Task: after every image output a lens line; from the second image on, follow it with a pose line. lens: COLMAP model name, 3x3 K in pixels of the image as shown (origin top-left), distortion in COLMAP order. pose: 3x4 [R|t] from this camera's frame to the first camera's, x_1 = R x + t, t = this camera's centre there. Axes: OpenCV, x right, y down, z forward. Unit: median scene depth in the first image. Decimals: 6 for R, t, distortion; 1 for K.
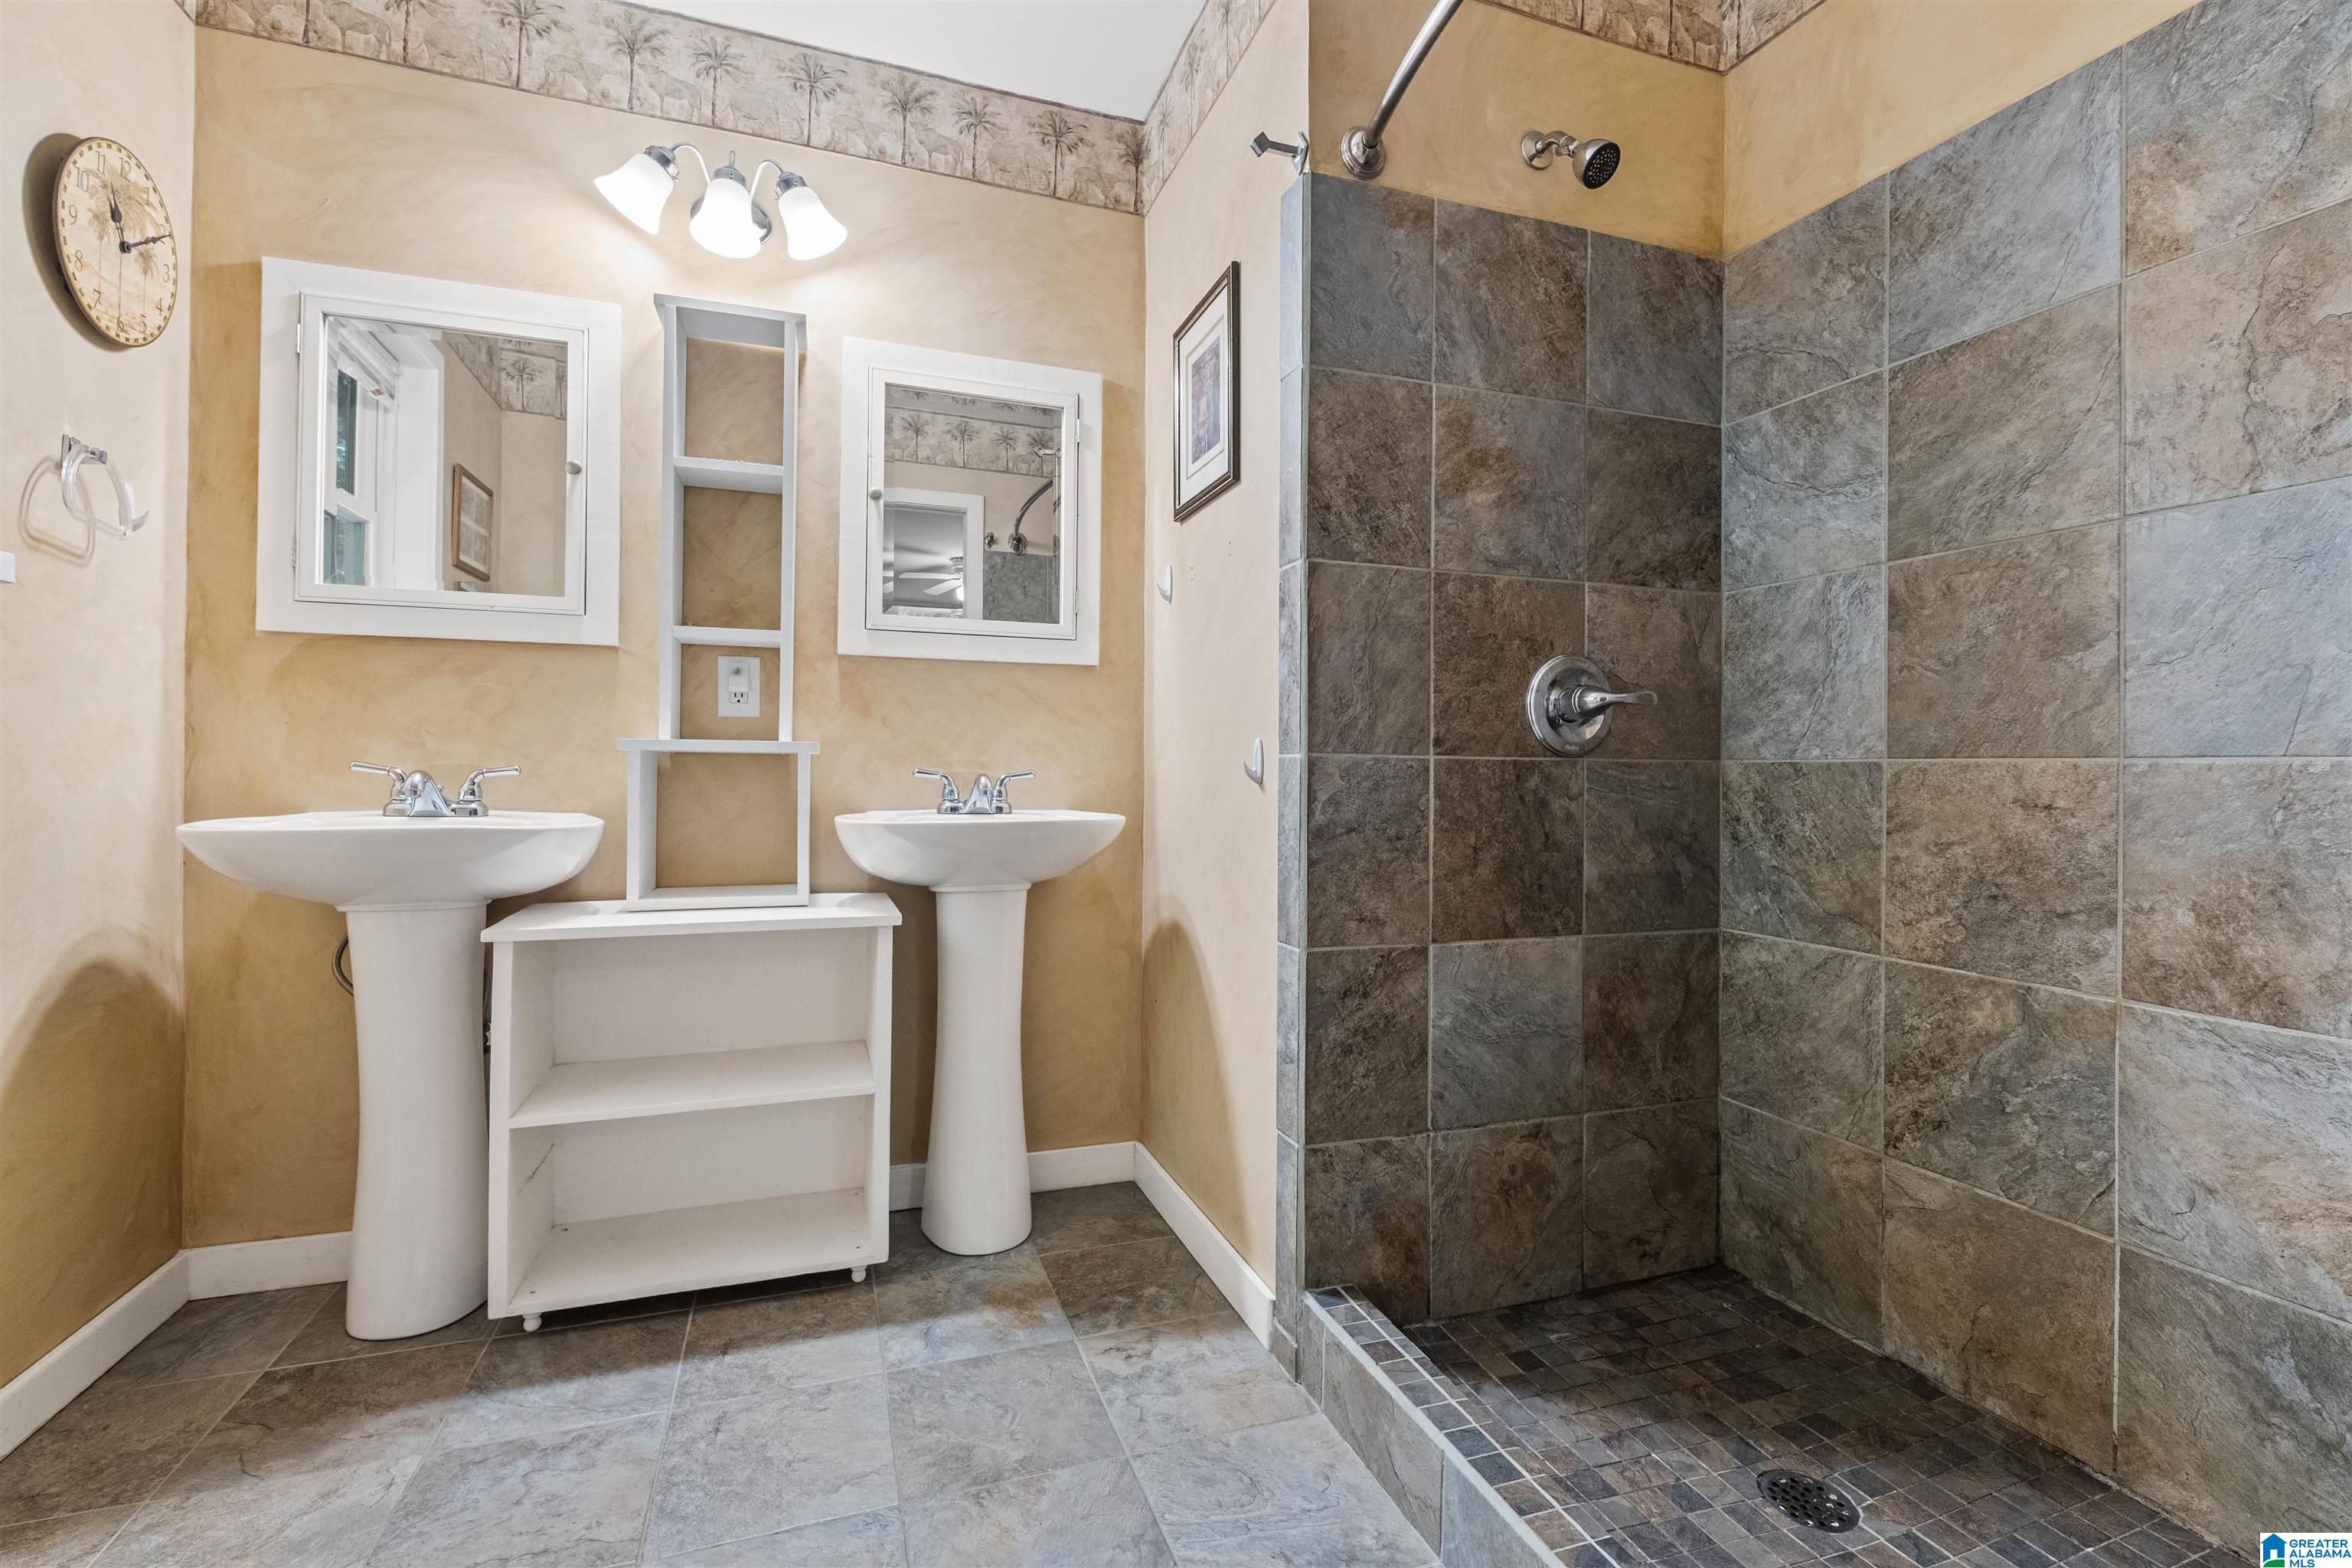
lens RADIAL K [[1029.5, 0, 1186.5], [0, 1029.5, 765.1], [0, 0, 1]] dist [0.003208, -0.003308]
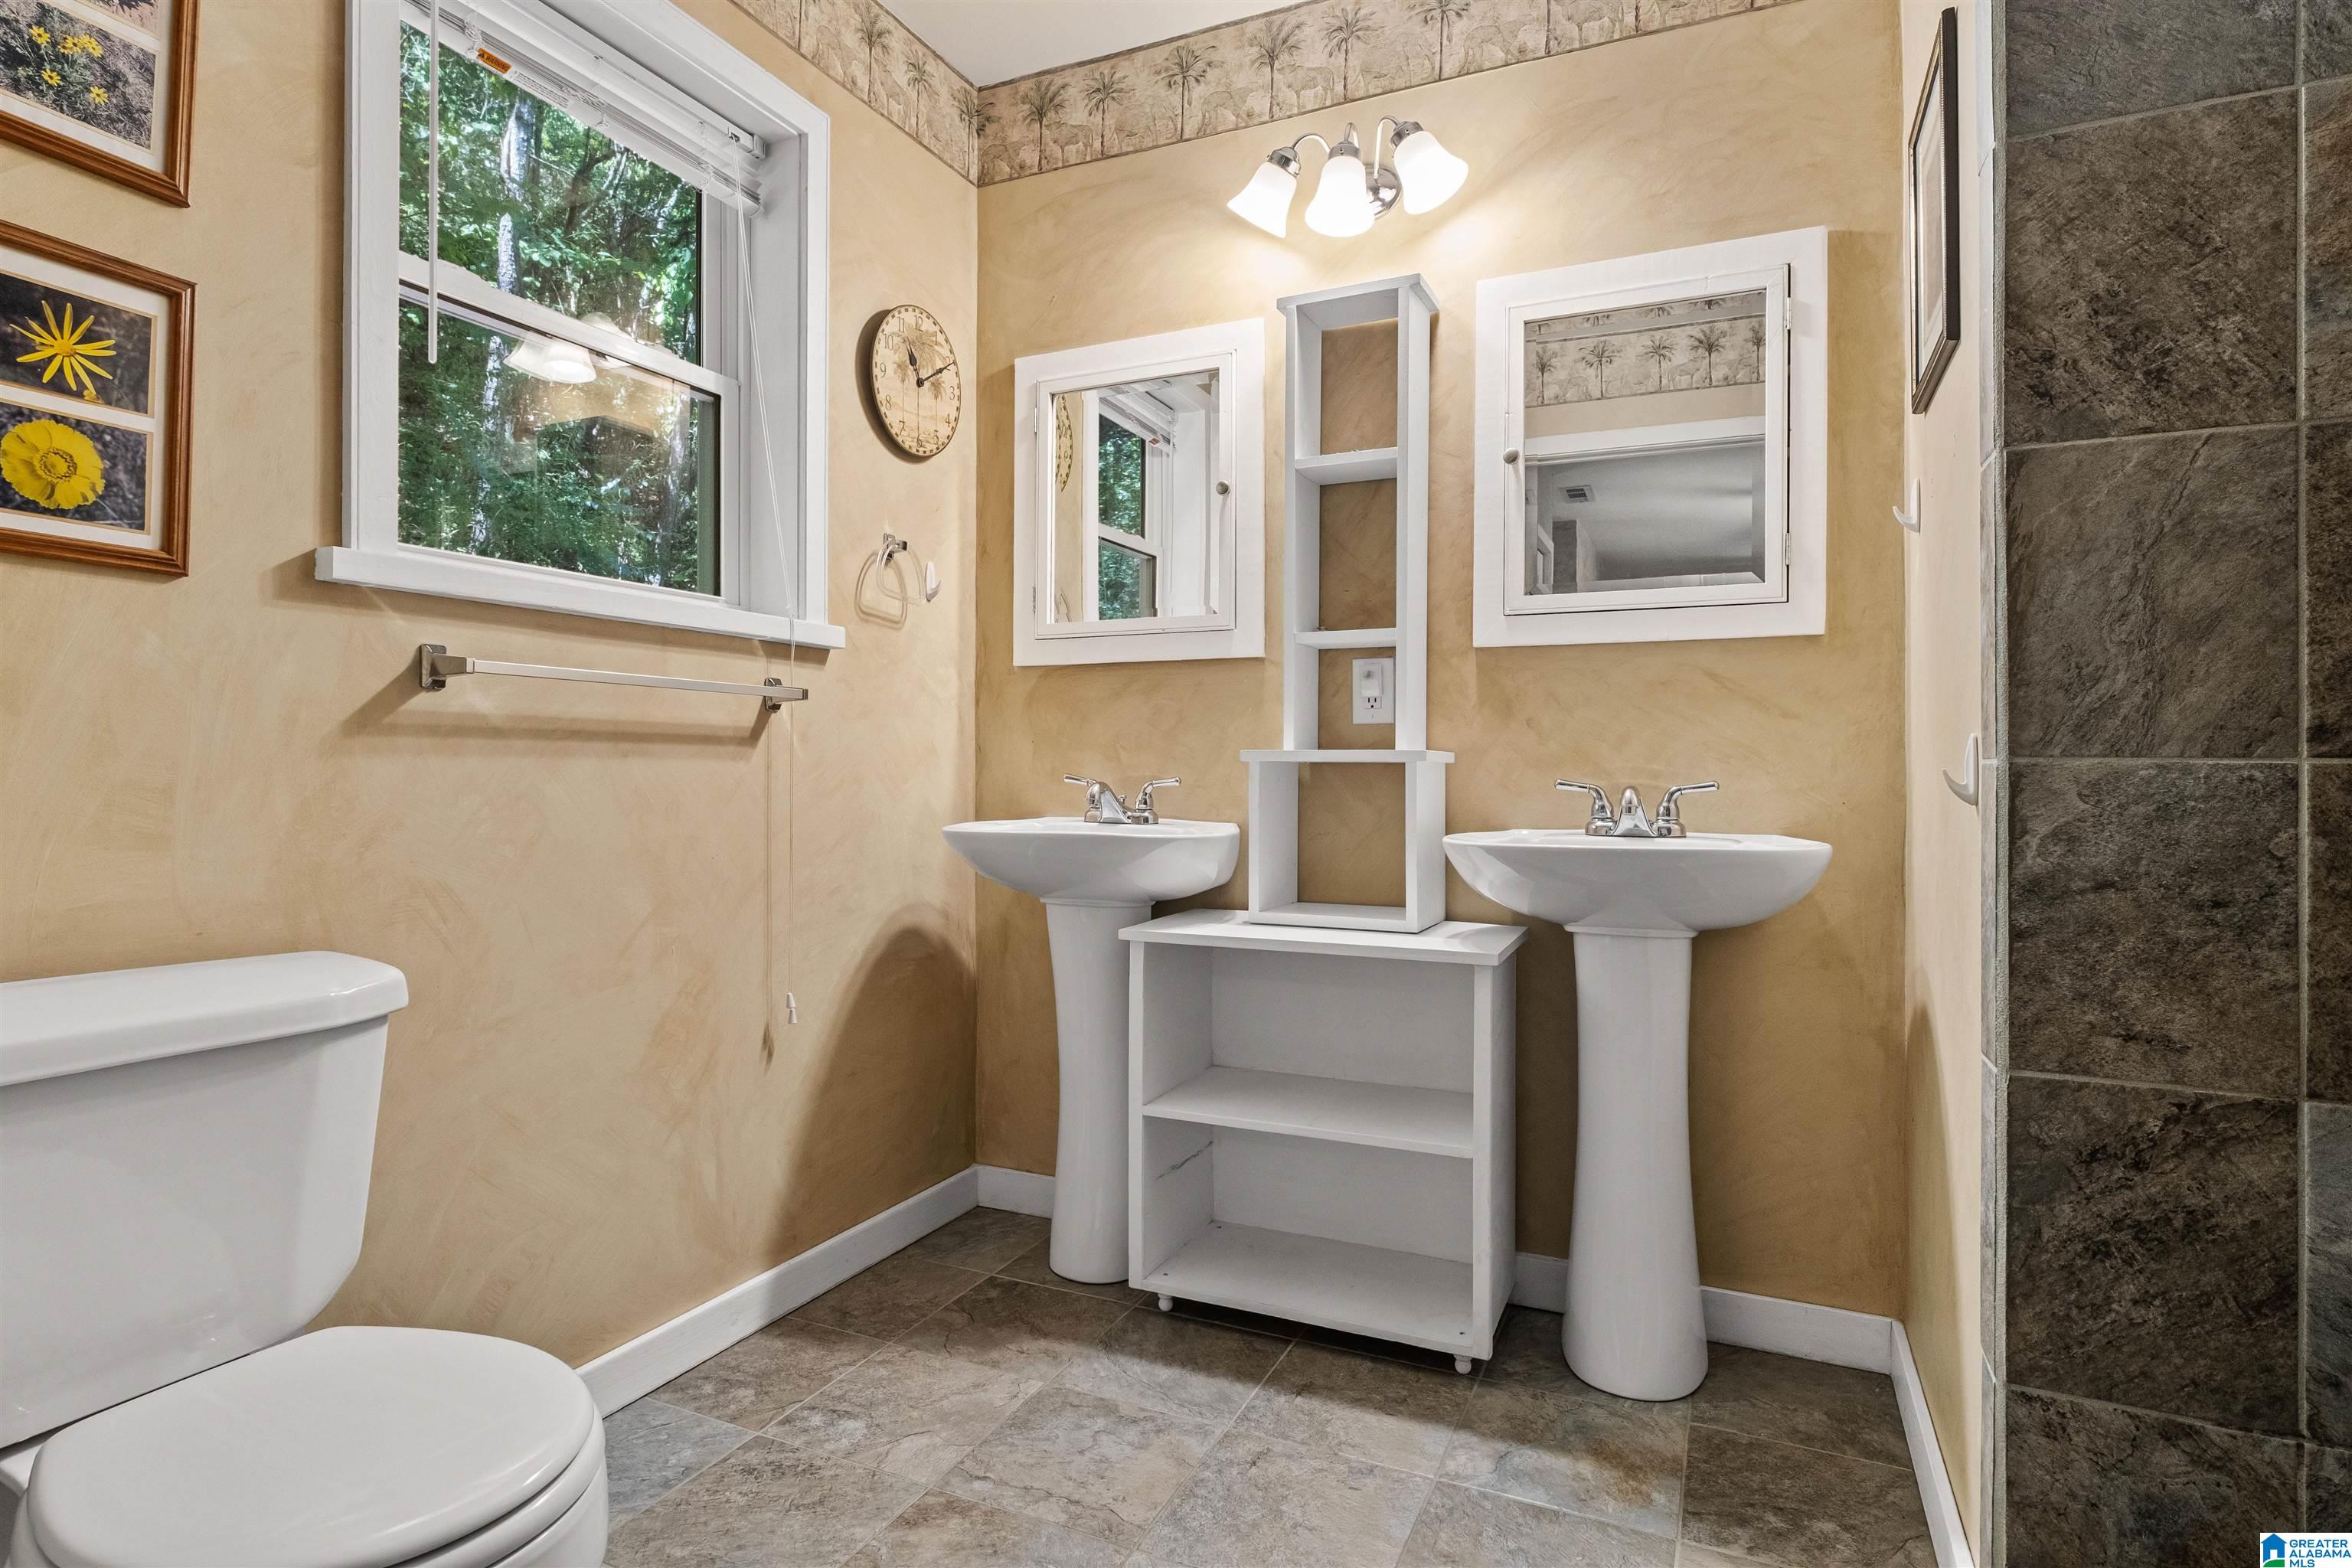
lens RADIAL K [[1232.5, 0, 1173.9], [0, 1232.5, 761.8], [0, 0, 1]] dist [-0.003604, -0.001003]
pose [[0.709967, -0.010349, -0.704159, 0.270320], [0.007268, 0.999946, -0.007369, -0.006952], [0.704197, 0.000114, 0.710004, 0.105655]]
